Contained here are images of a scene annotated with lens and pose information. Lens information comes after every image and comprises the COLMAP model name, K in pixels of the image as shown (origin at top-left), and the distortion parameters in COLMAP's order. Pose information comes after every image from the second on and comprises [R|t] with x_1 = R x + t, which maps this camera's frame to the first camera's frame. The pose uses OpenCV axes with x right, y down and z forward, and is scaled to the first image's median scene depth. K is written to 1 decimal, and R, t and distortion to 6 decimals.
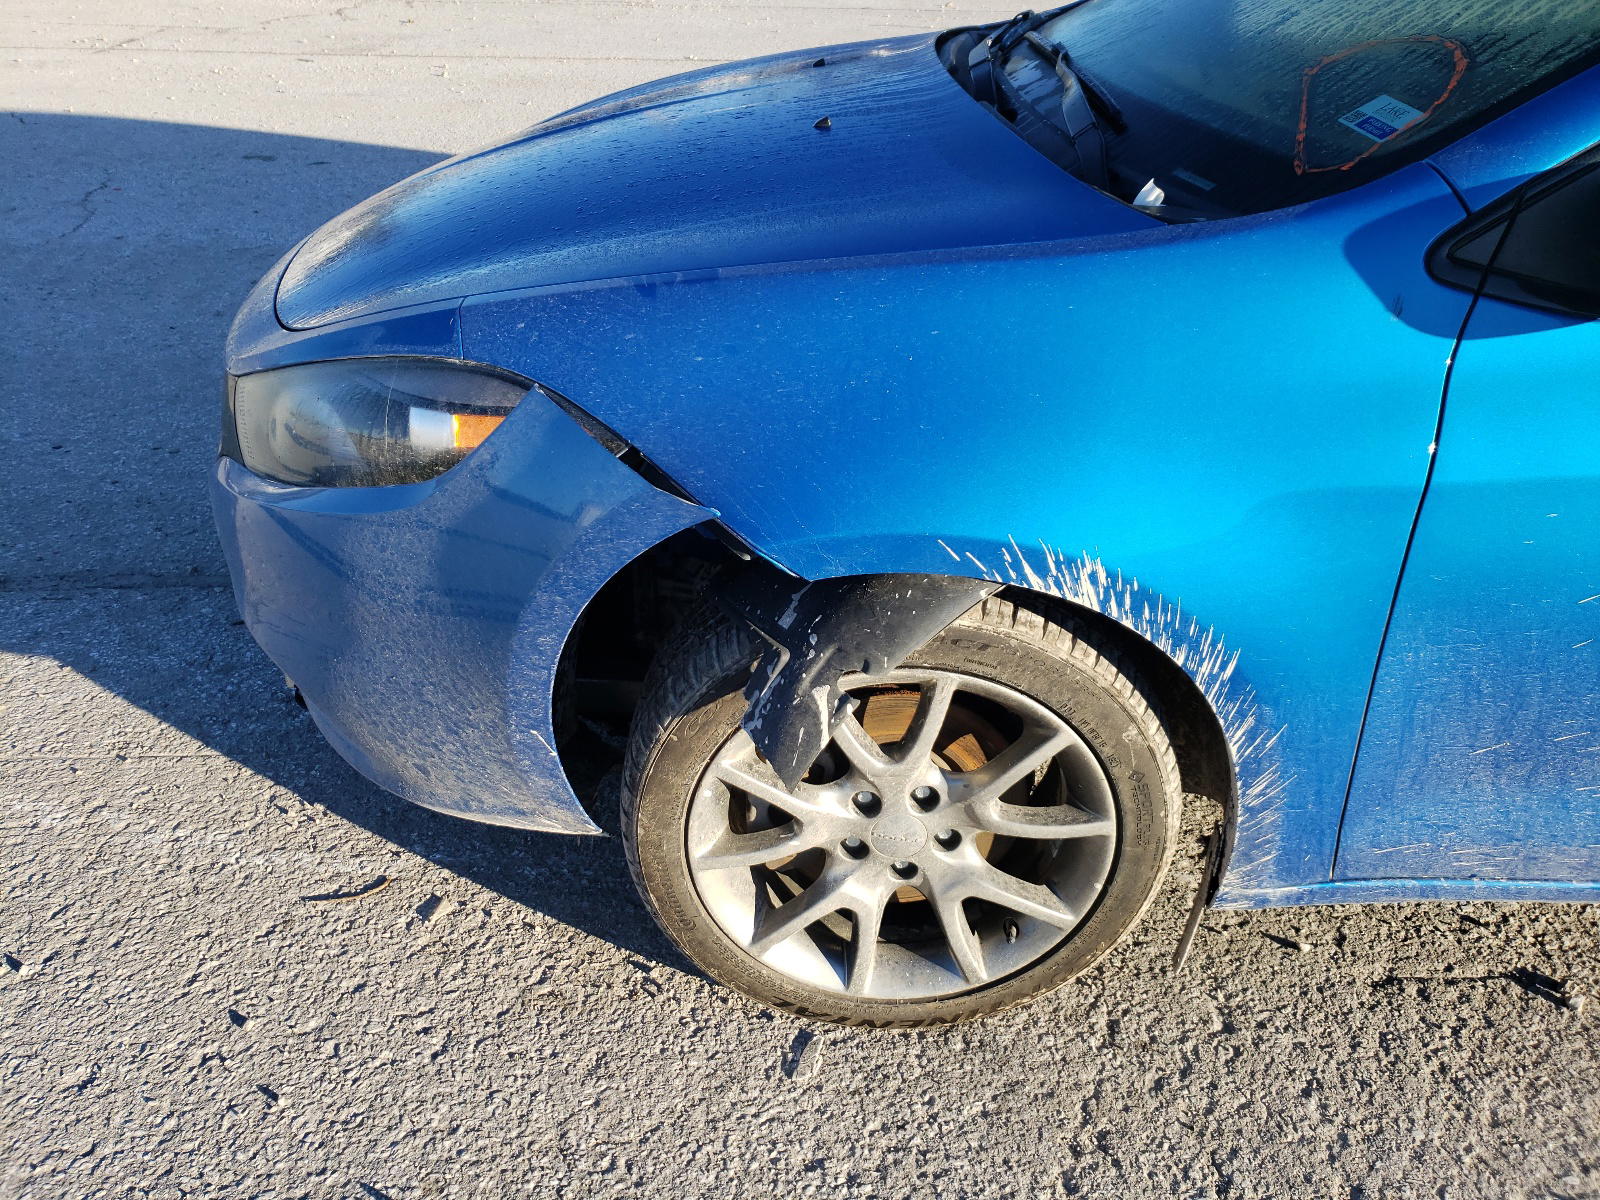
lens RADIAL K [[1192.7, 0, 797.7], [0, 1192.7, 600.6], [0, 0, 1]] dist [0.049543, -0.029925]
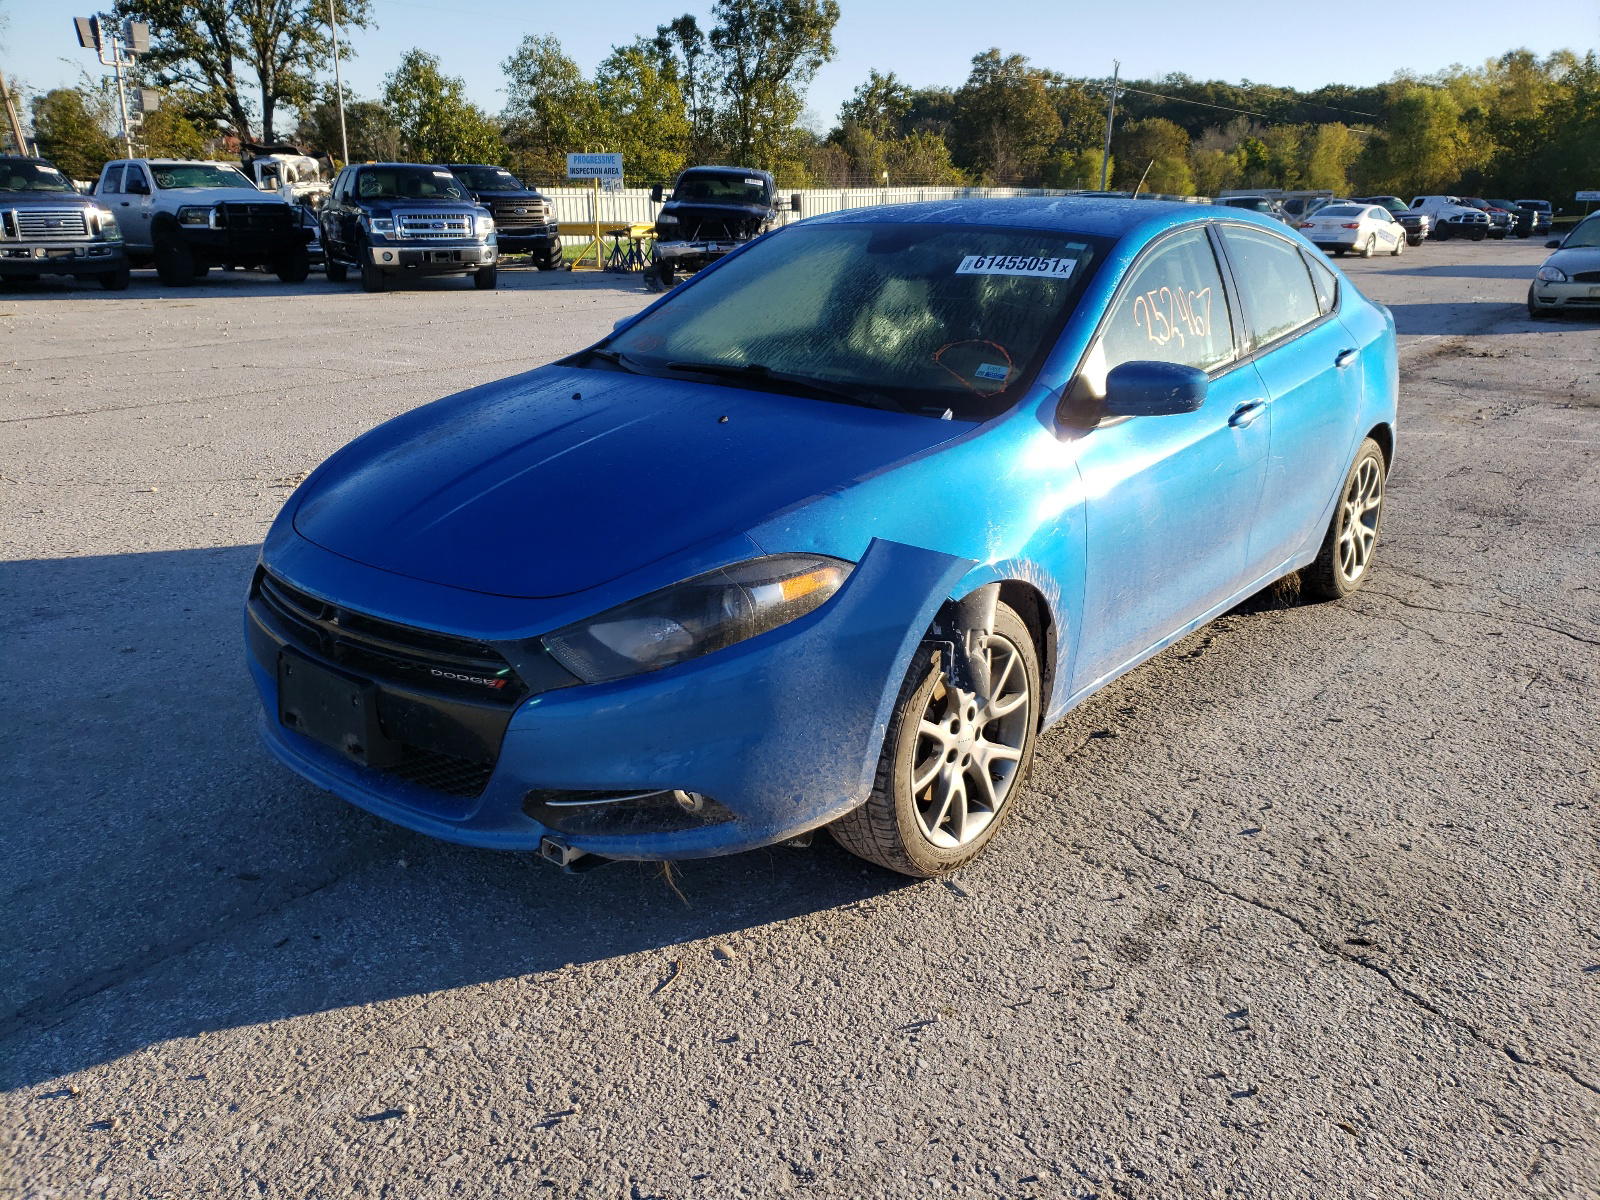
lens RADIAL K [[1192.7, 0, 804.0], [0, 1192.7, 599.2], [0, 0, 1]] dist [0.049543, -0.029925]
pose [[0.648252, -0.267033, 0.713065, -1.357184], [0.413881, 0.909634, -0.035617, -0.047217], [-0.639118, 0.318213, 0.700192, -0.244277]]
